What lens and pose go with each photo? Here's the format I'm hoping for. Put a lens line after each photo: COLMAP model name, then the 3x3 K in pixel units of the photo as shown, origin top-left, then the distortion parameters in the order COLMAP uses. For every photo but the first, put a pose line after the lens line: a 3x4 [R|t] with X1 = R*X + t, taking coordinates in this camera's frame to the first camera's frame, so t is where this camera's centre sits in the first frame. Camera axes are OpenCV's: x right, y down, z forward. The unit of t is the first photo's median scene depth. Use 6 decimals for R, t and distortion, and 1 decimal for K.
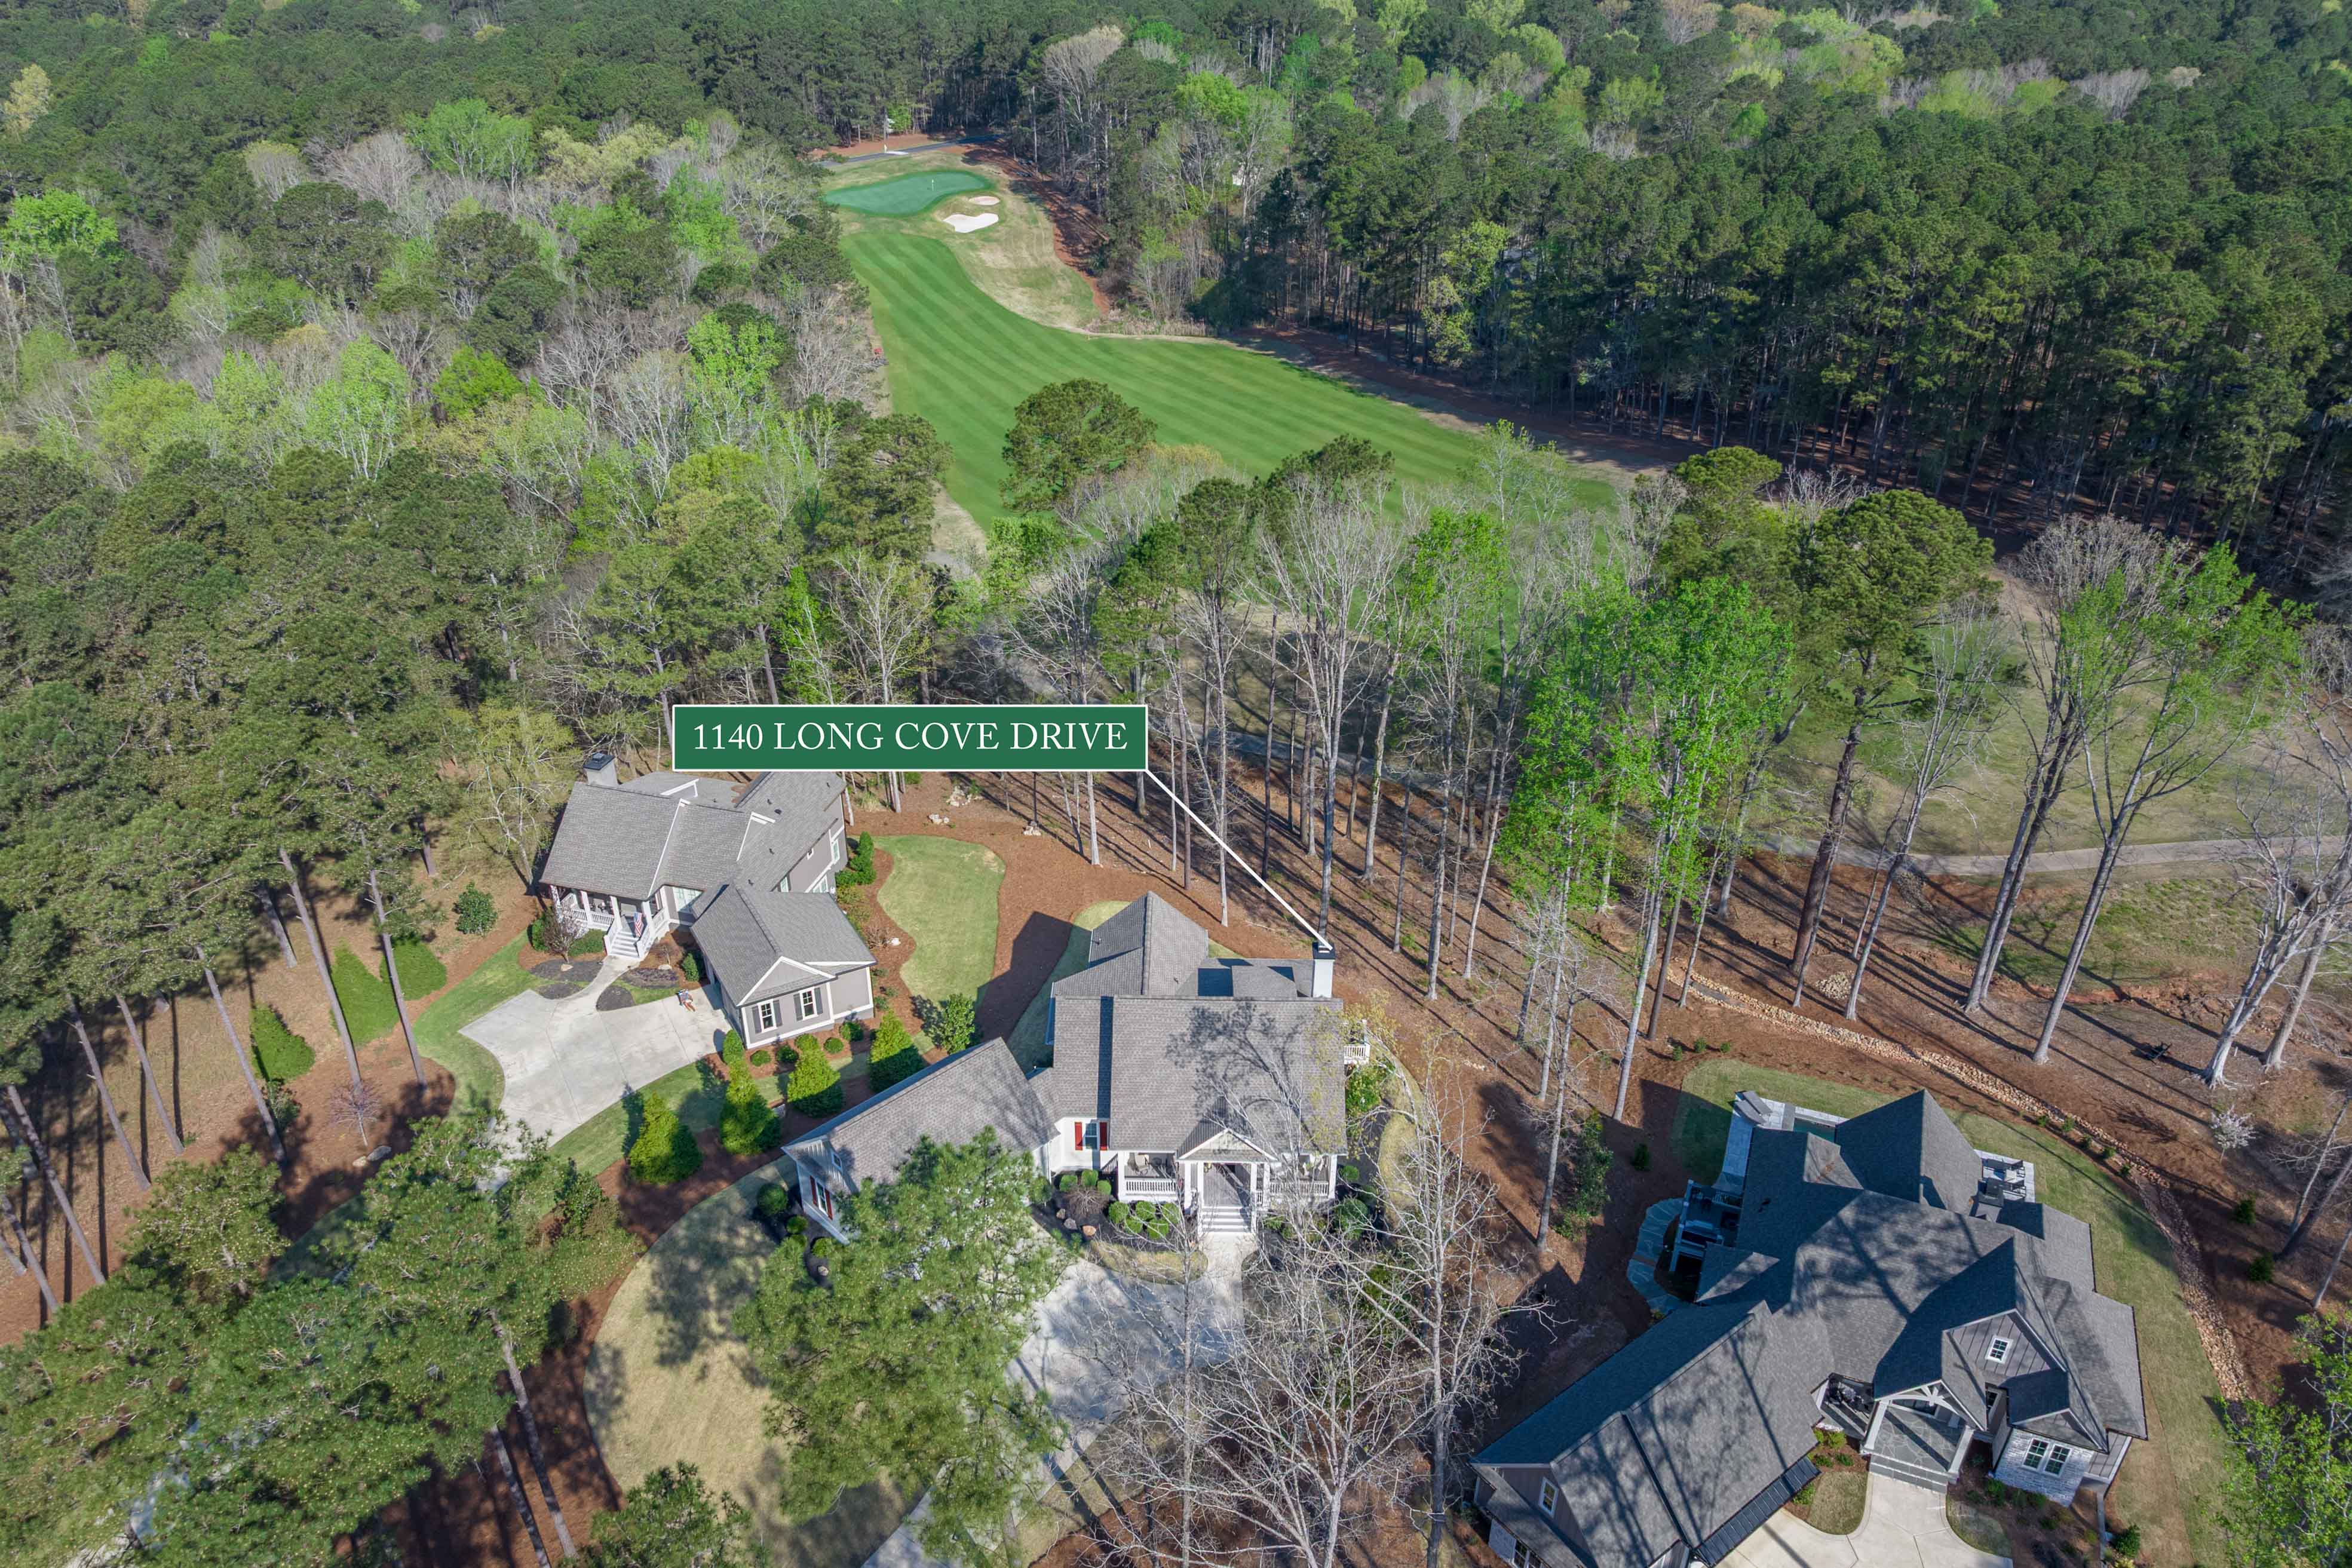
lens RADIAL K [[1655.5, 0, 1176.0], [0, 1655.5, 784.0], [0, 0, 1]] dist [-0.005476, -0.003385]
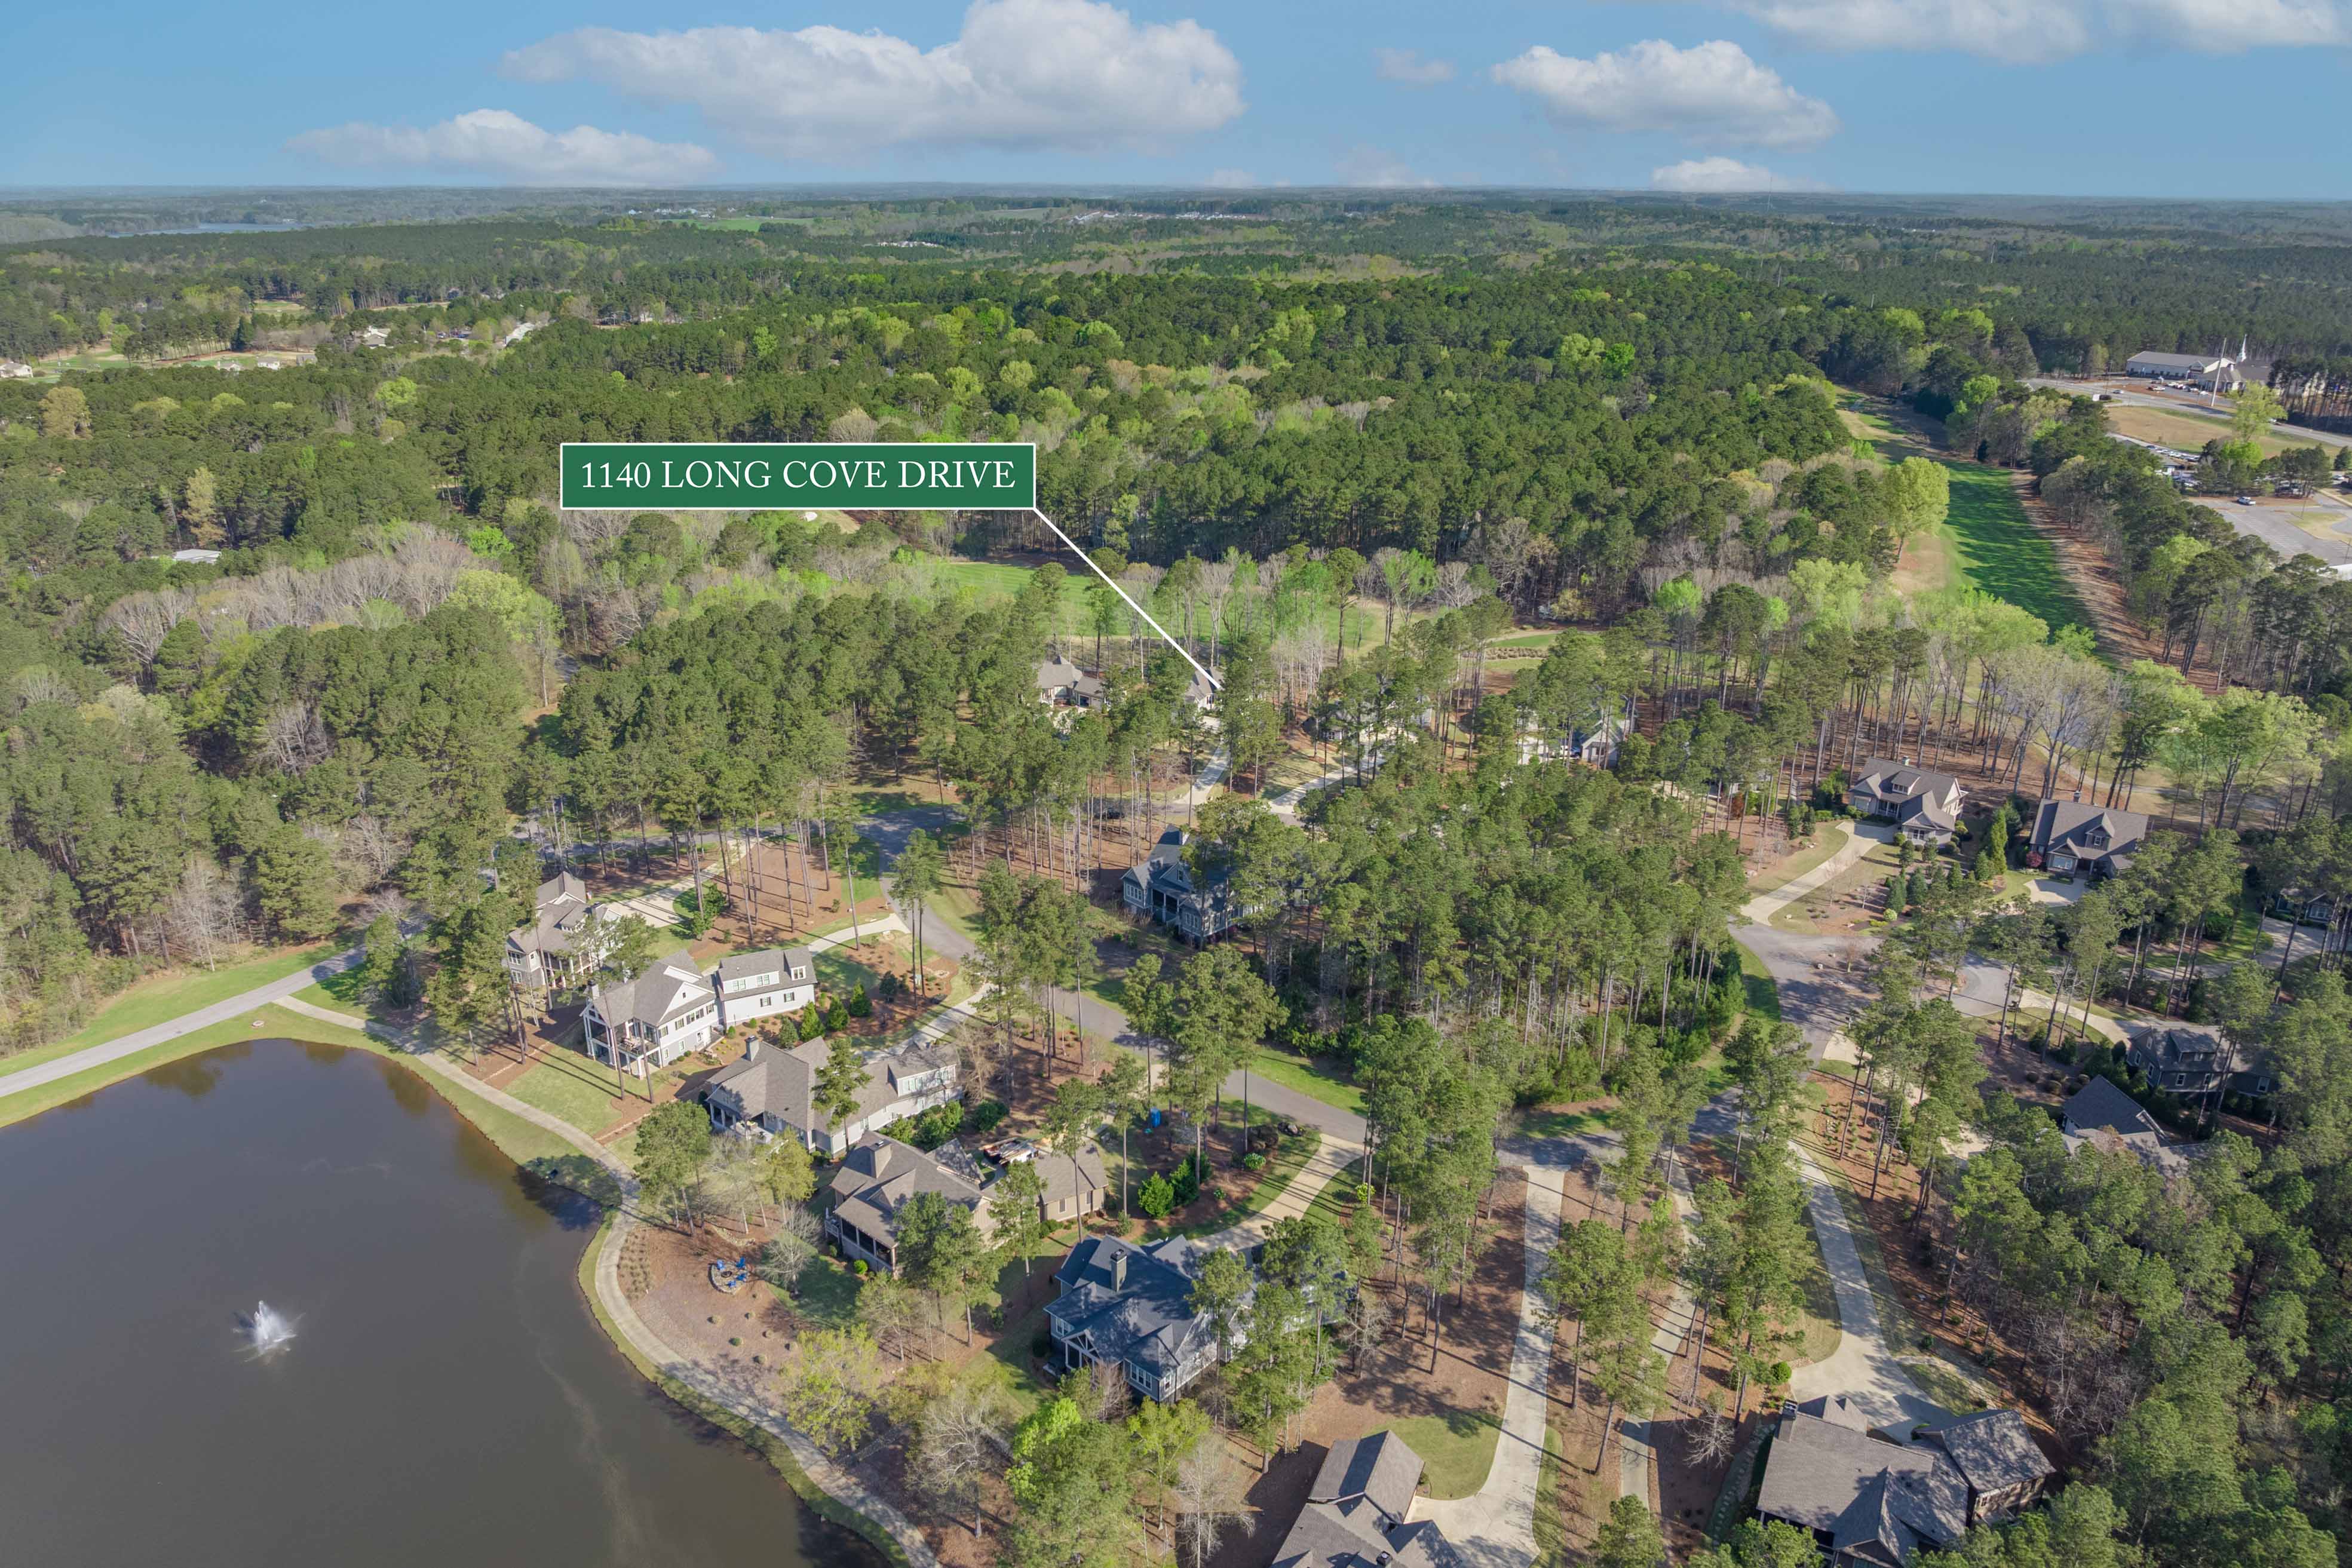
lens RADIAL K [[1655.5, 0, 1176.0], [0, 1655.5, 784.0], [0, 0, 1]] dist [-0.005476, -0.003385]
pose [[0.923679, -0.139153, 0.357007, -0.746051], [0.193830, 0.973410, -0.122079, 0.408600], [-0.330527, 0.181960, 0.926090, -1.276202]]
